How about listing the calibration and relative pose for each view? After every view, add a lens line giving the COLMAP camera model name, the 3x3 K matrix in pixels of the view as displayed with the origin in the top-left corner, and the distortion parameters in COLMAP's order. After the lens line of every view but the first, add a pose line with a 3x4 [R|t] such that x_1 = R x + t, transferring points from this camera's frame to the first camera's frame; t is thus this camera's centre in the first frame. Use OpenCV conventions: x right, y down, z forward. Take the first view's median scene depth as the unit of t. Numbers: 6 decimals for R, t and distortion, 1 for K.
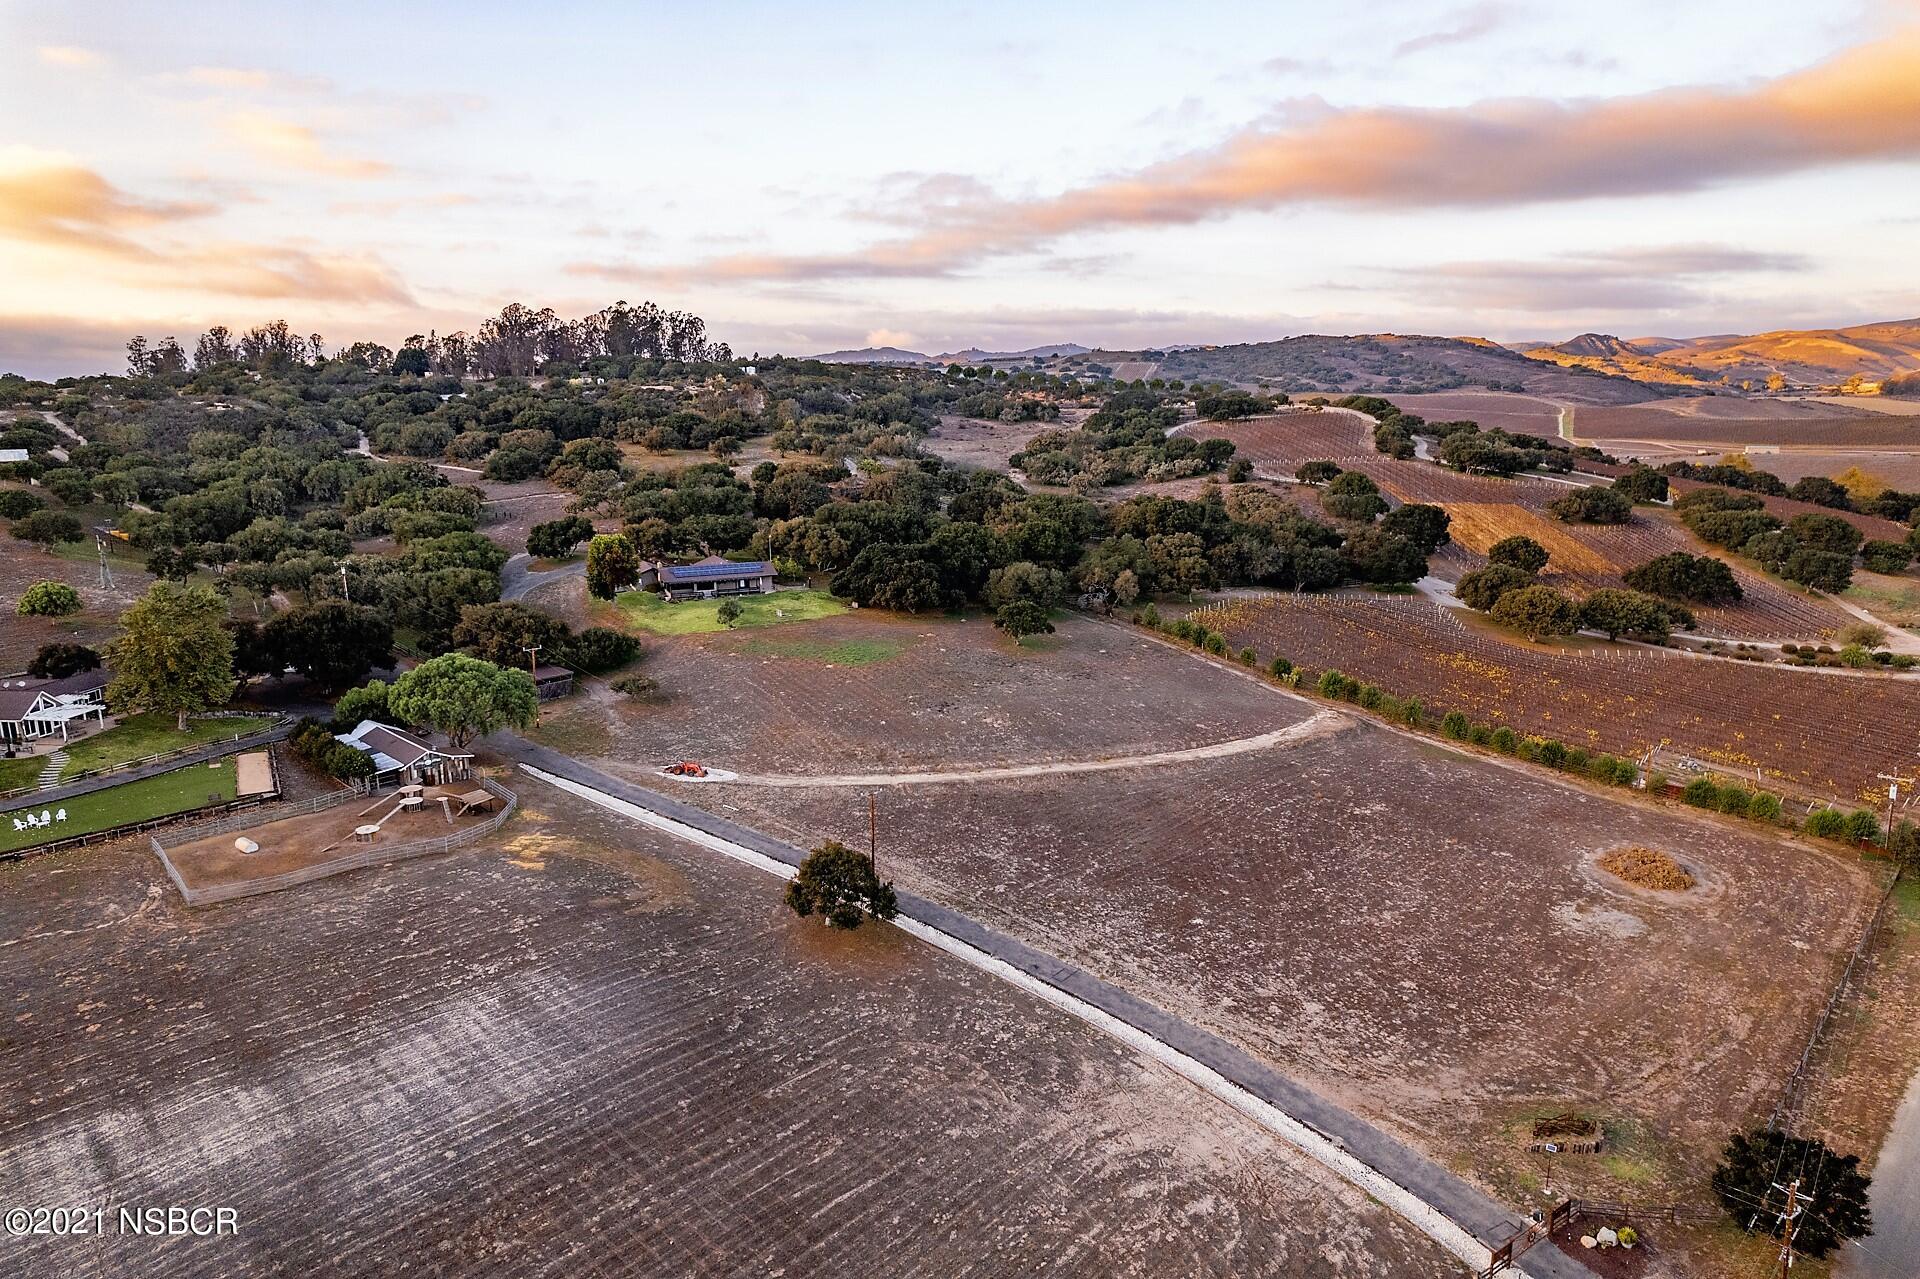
lens RADIAL K [[1219.5, 0, 959.1], [0, 1219.5, 638.4], [0, 0, 1]] dist [-0.004033, -0.000306]
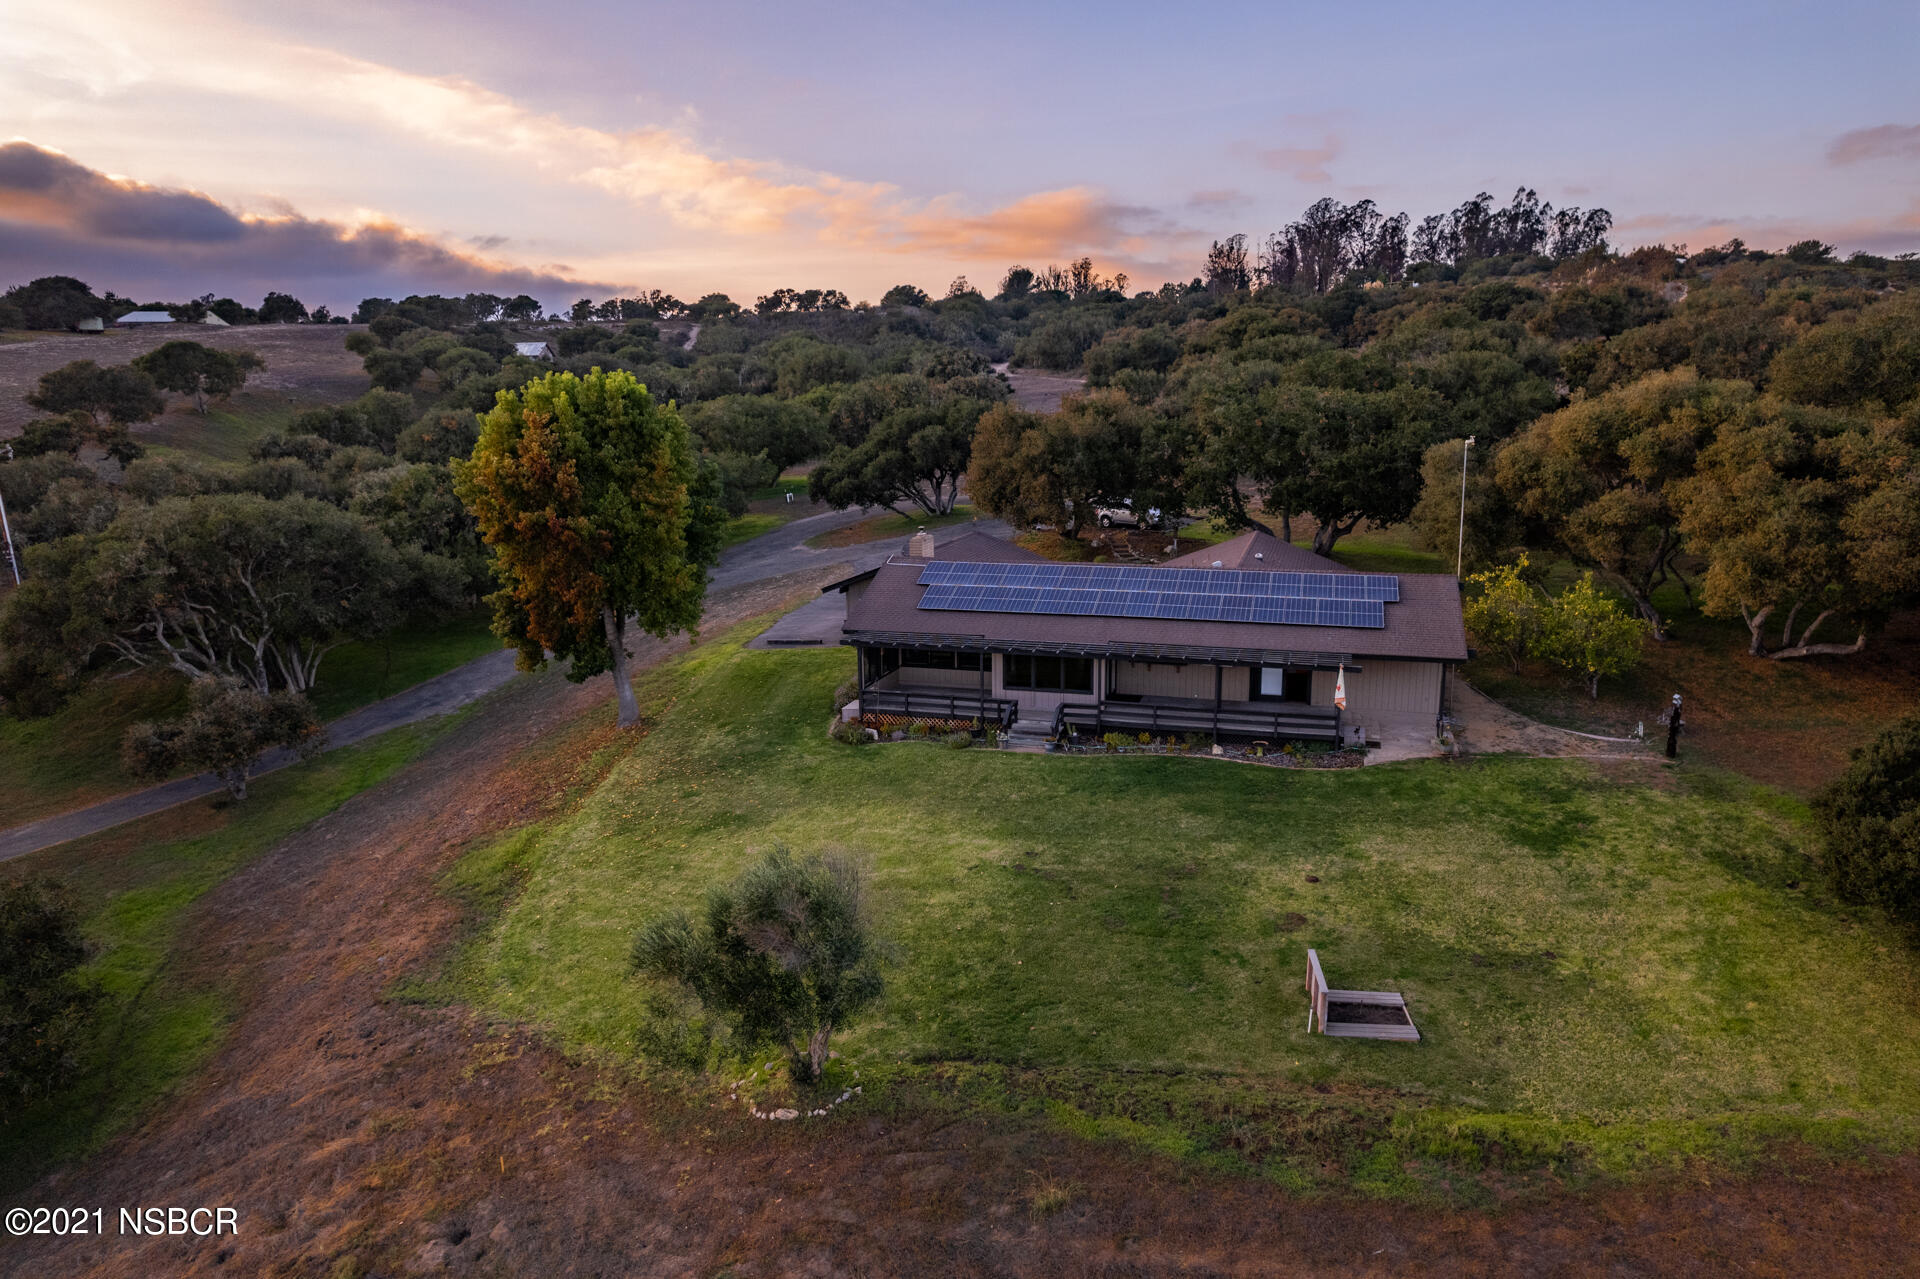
lens RADIAL K [[1219.5, 0, 961.2], [0, 1219.5, 633.3], [0, 0, 1]] dist [-0.004033, -0.000306]
pose [[0.763814, 0.122452, -0.633715, -0.090101], [-0.123441, 0.991429, 0.042790, -0.051933], [0.633523, 0.045543, 0.772382, 0.784653]]
